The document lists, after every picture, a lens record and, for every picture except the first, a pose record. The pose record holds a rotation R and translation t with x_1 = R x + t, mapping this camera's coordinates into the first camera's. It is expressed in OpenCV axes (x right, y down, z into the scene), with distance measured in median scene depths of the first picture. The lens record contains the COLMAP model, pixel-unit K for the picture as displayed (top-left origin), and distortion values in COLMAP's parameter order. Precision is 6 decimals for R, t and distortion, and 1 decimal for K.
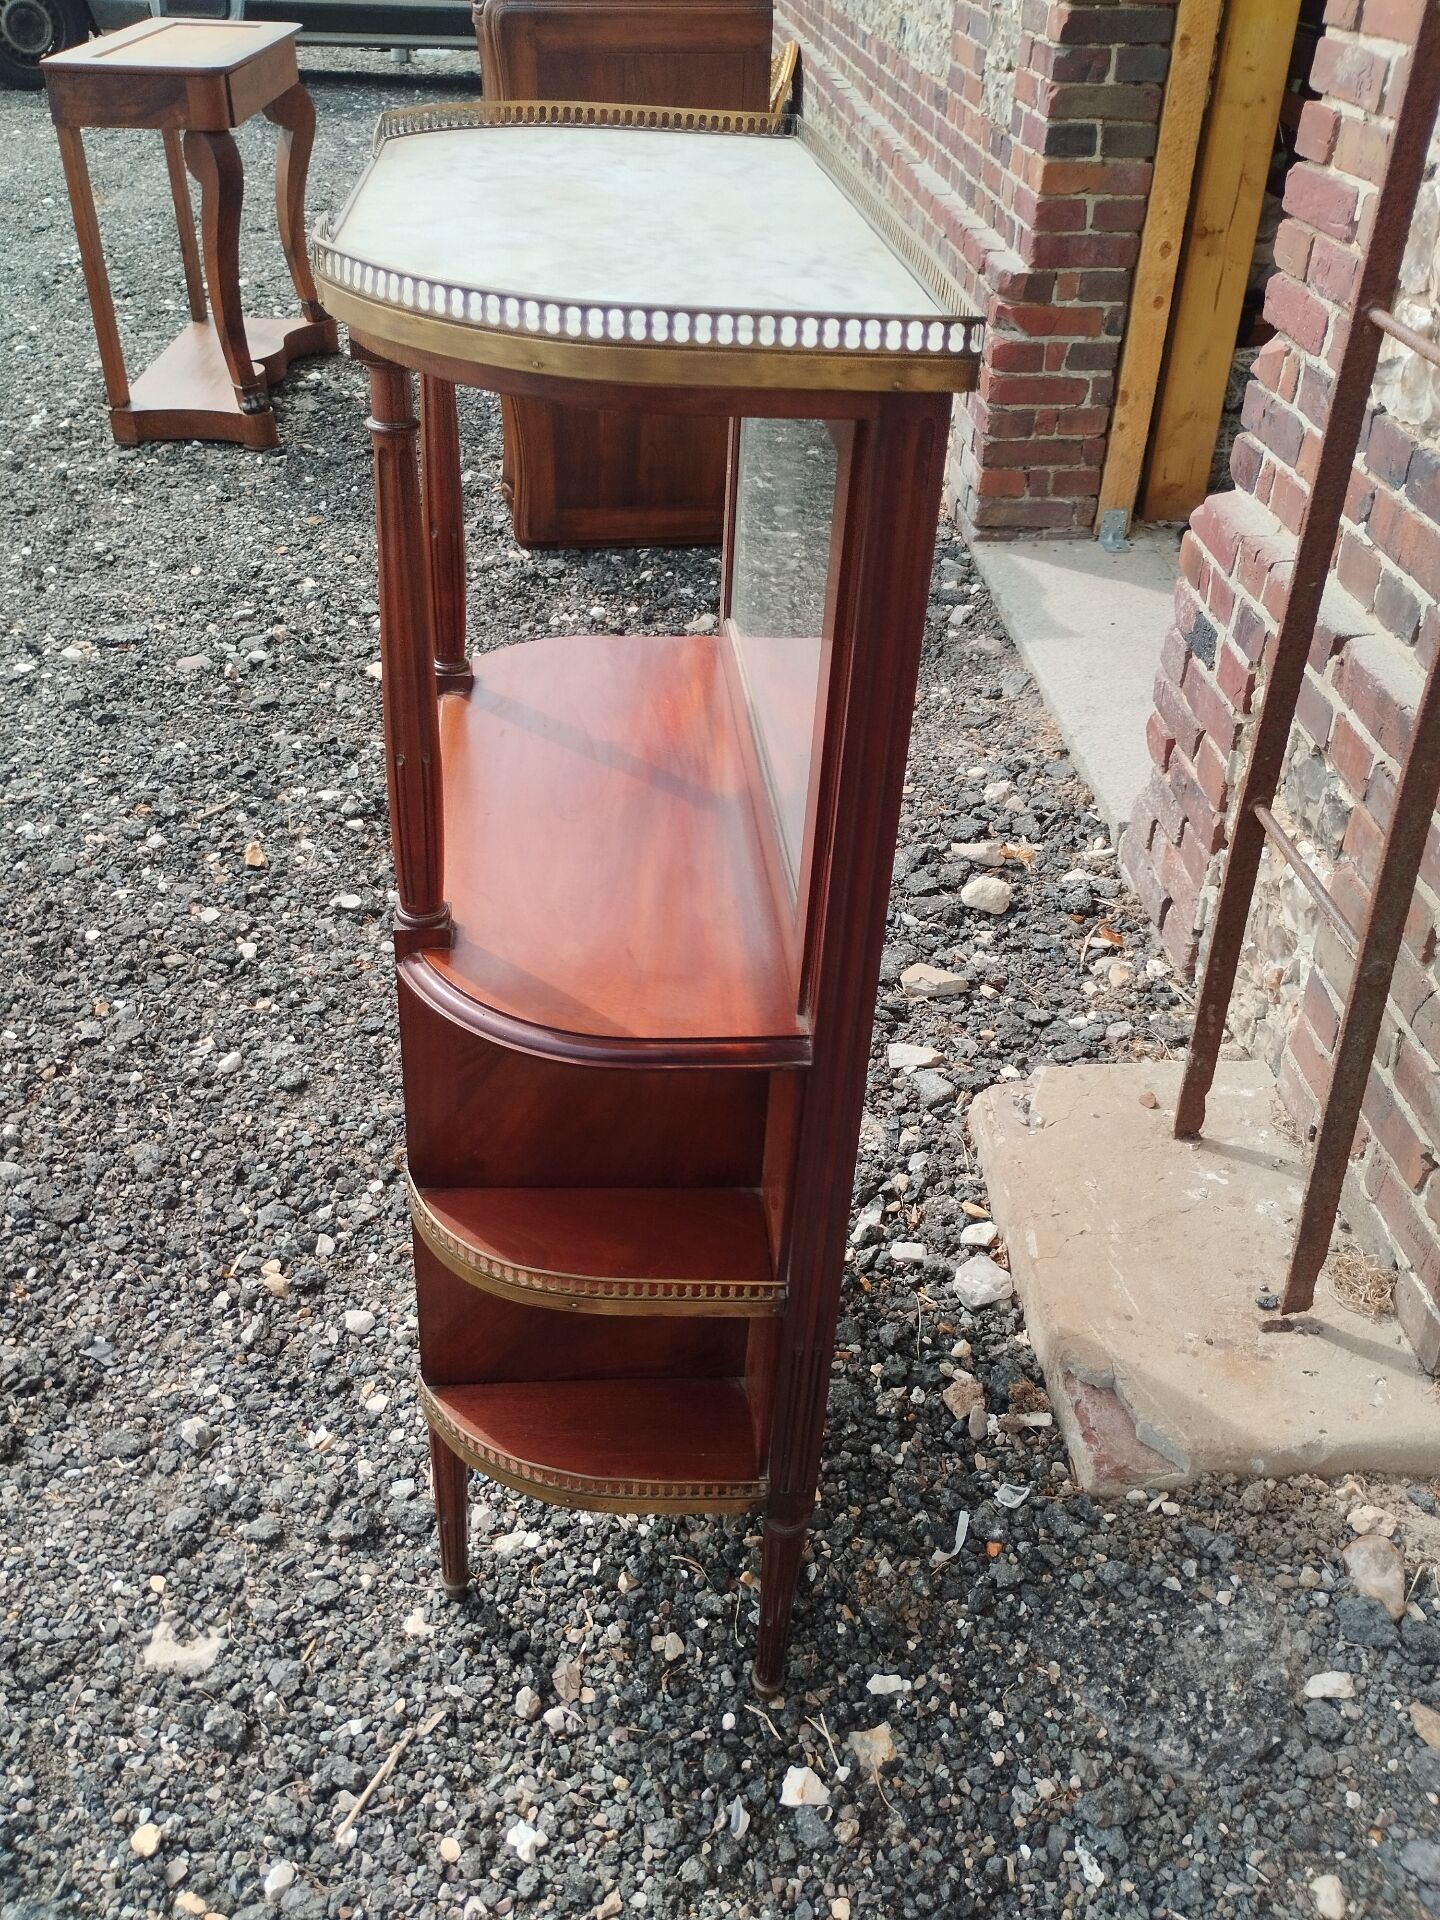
lens RADIAL K [[1646.1, 0, 712.4], [0, 1646.1, 896.6], [0, 0, 1]] dist [0.041038, -0.046619]
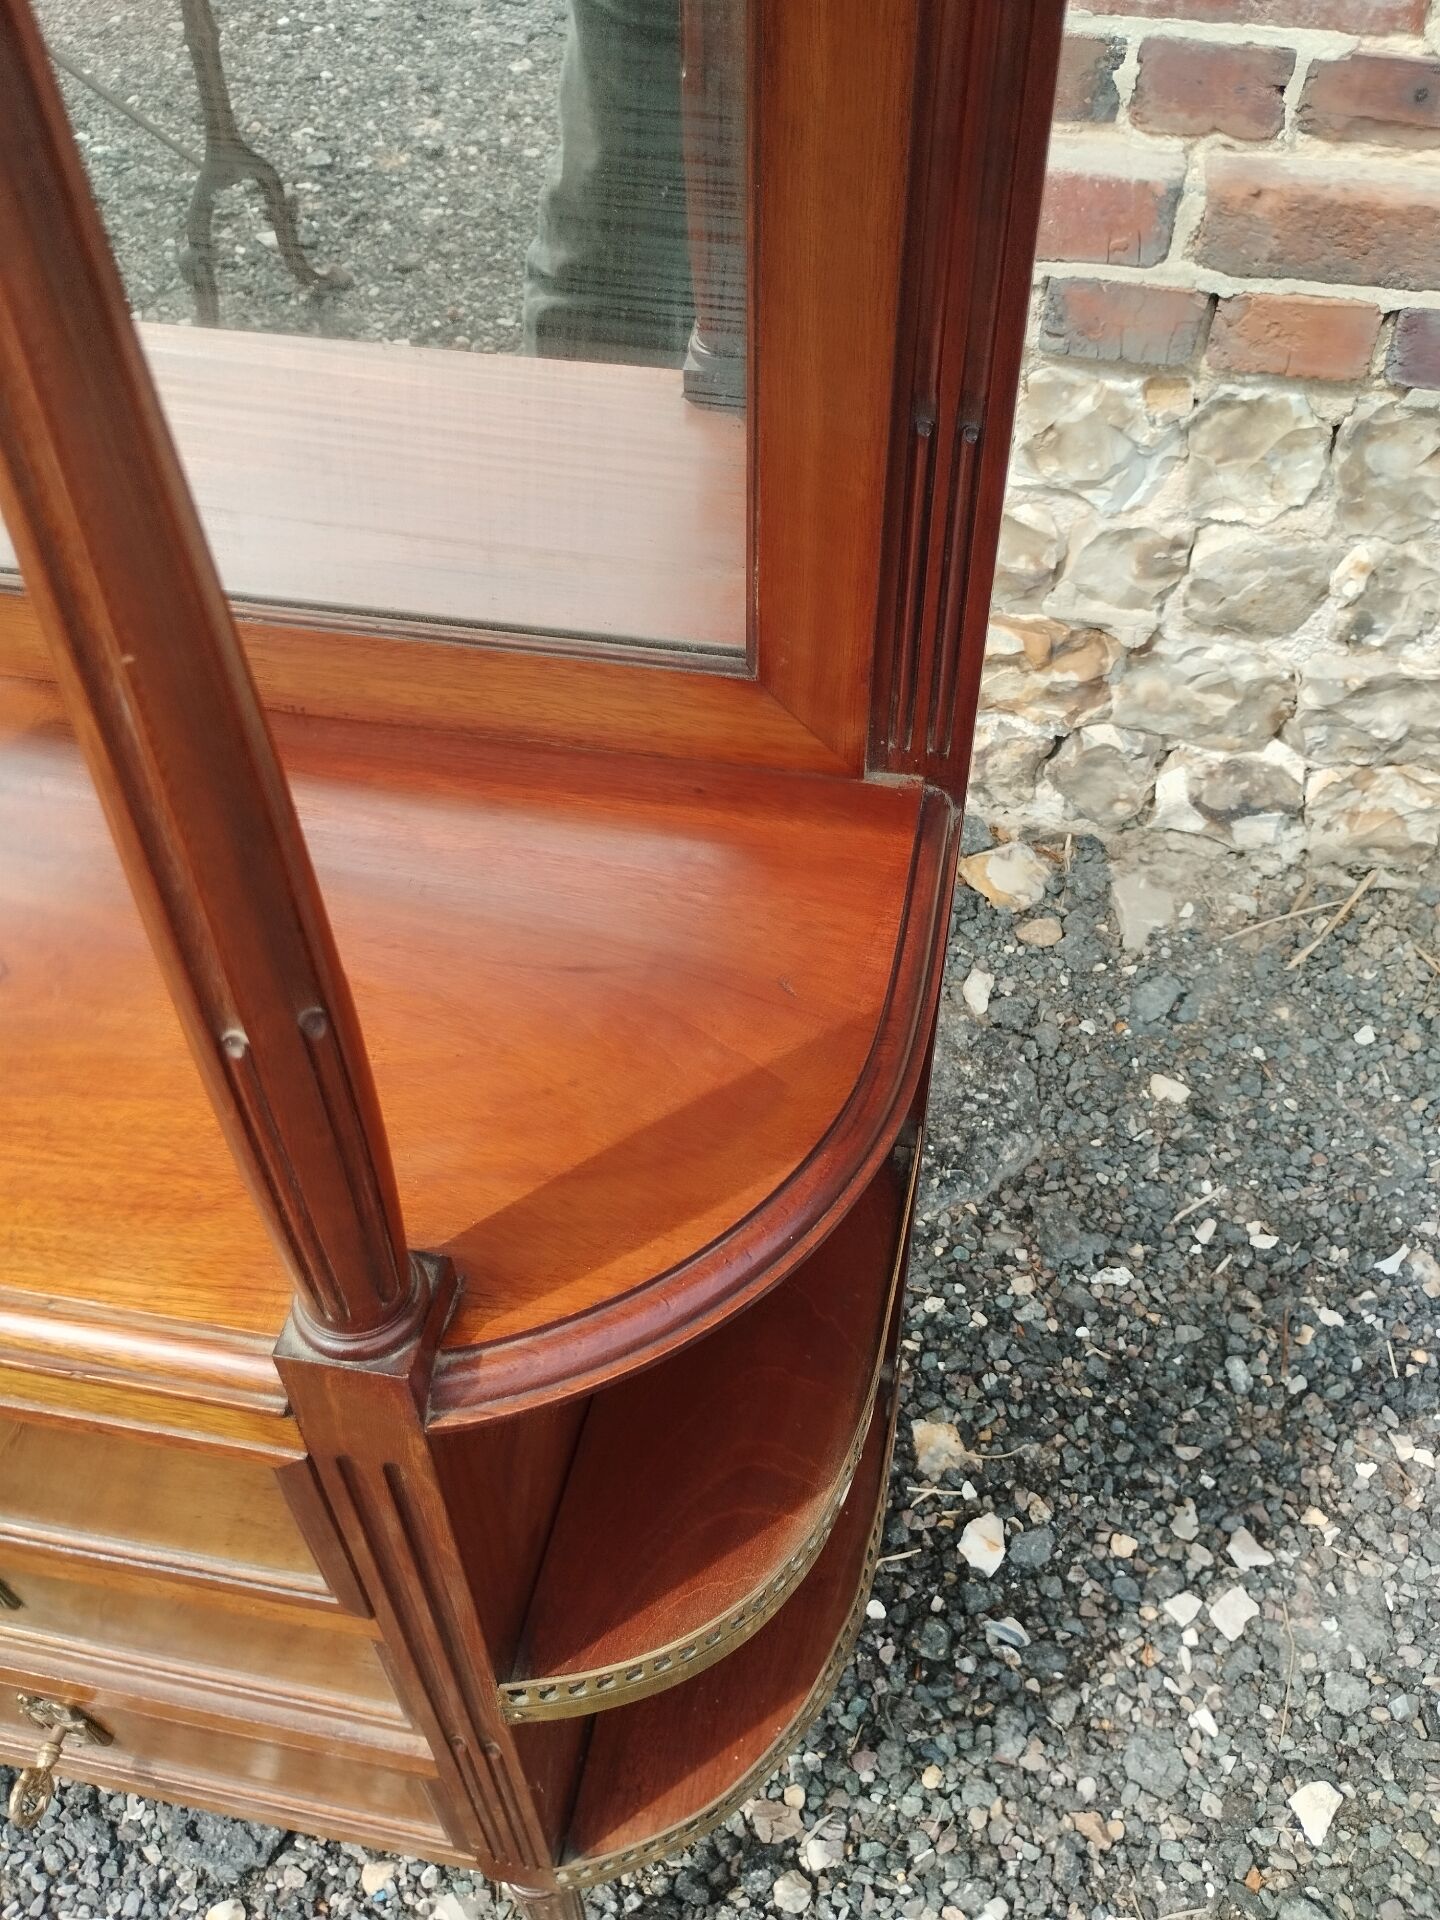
lens RADIAL K [[1673.4, 0, 731.1], [0, 1673.4, 956.2], [0, 0, 1]] dist [0.069338, -0.119862]
pose [[0.271262, -0.743426, 0.611338, -0.246380], [0.535821, 0.644271, 0.545721, -0.148578], [-0.799571, 0.179534, 0.573109, 0.526652]]
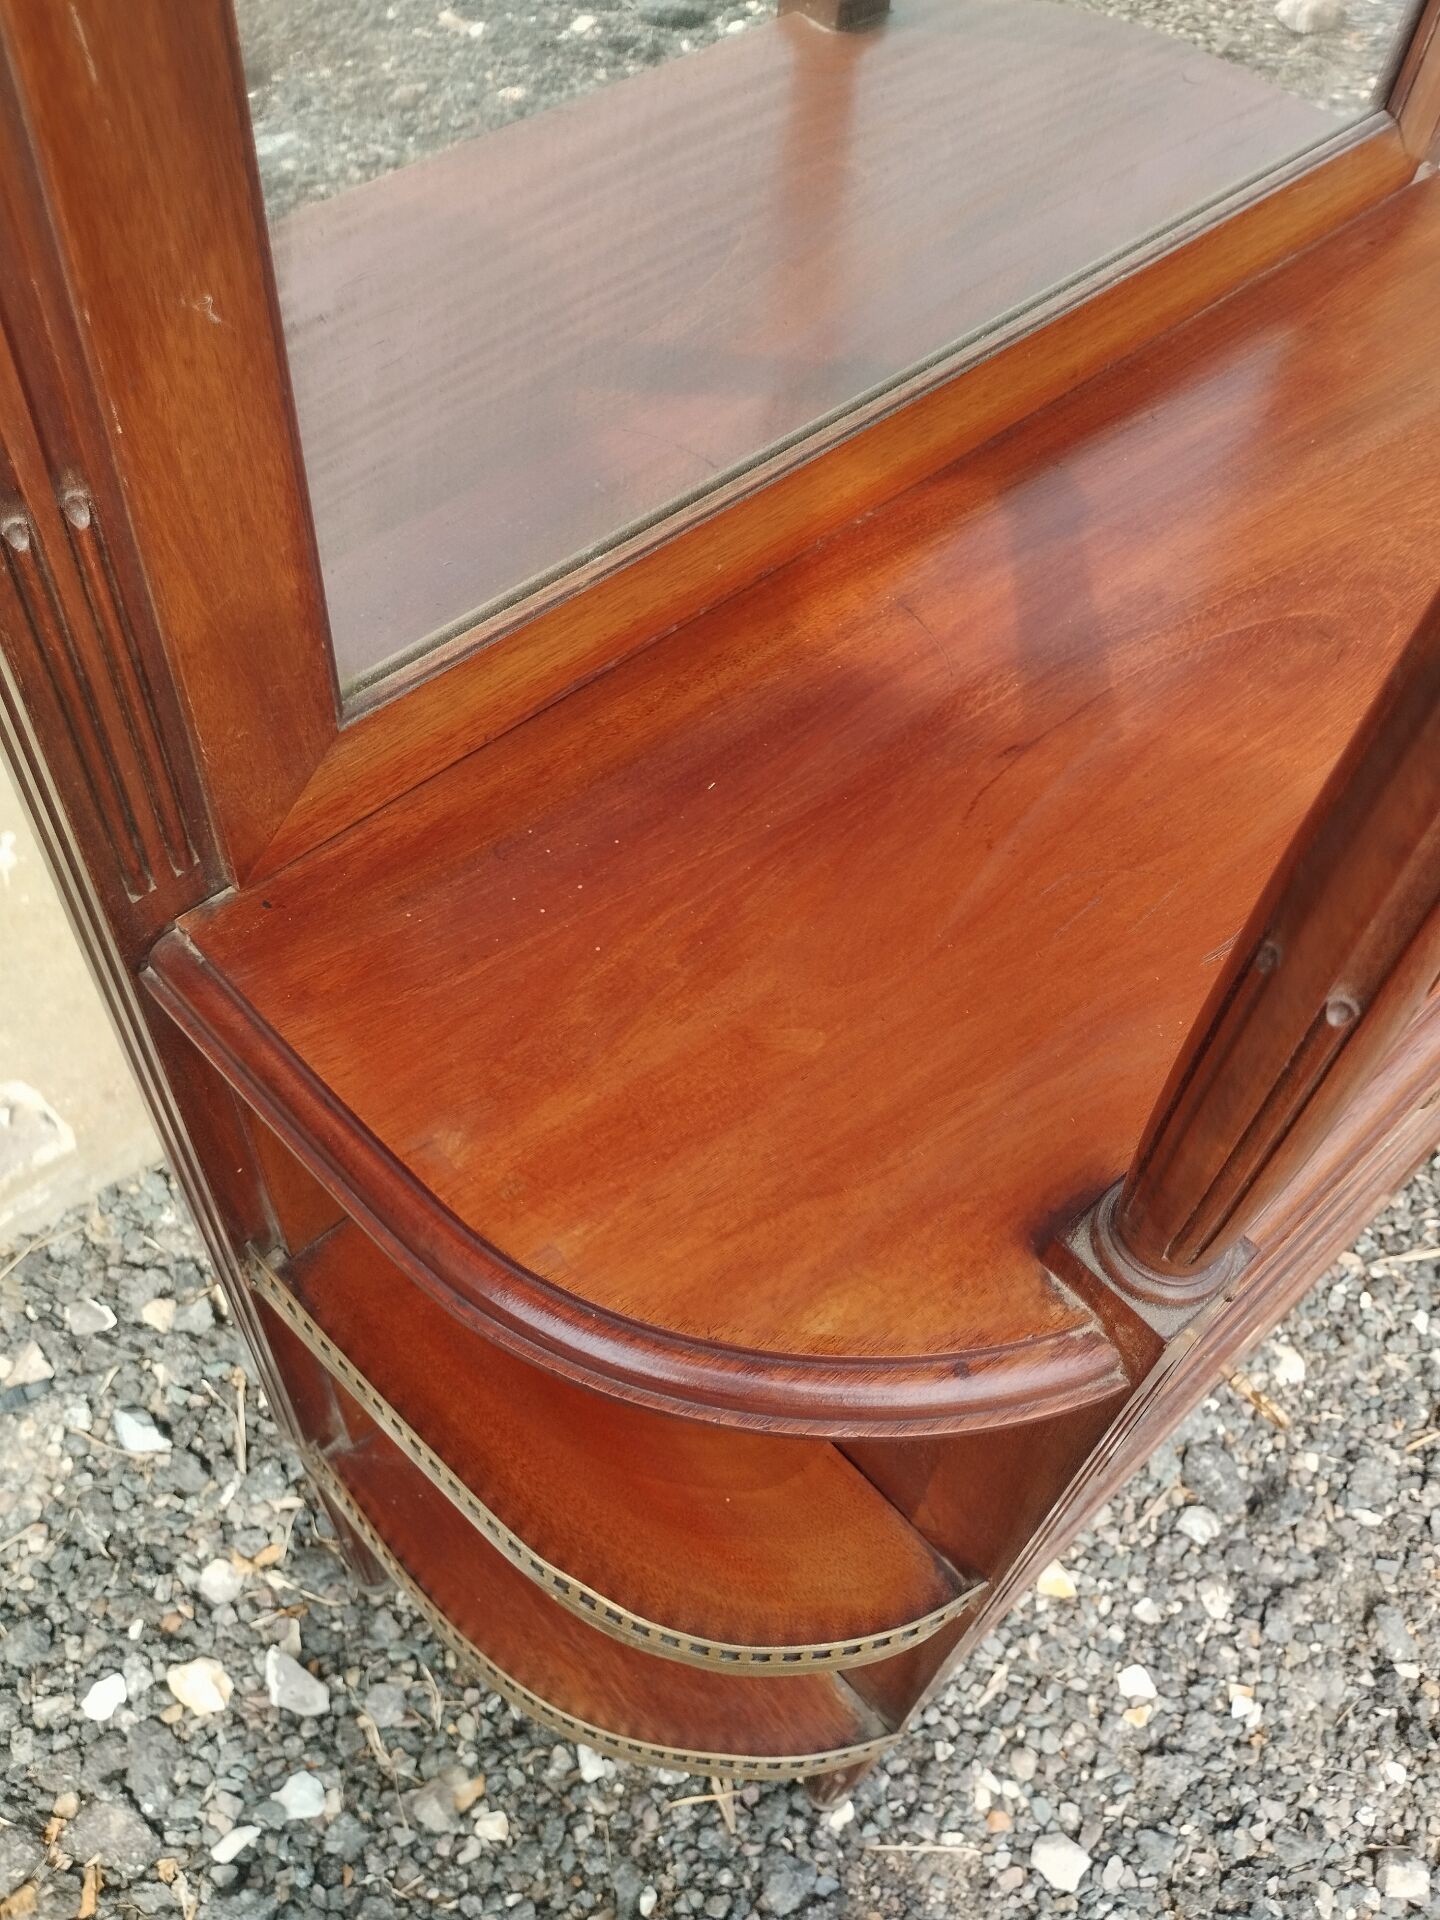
lens RADIAL K [[1673.4, 0, 731.1], [0, 1673.4, 956.2], [0, 0, 1]] dist [0.069338, -0.119862]
pose [[-0.622584, -0.683080, 0.381827, -0.185748], [0.331794, 0.211483, 0.919341, -0.417880], [-0.708733, 0.699054, 0.094976, 0.975625]]
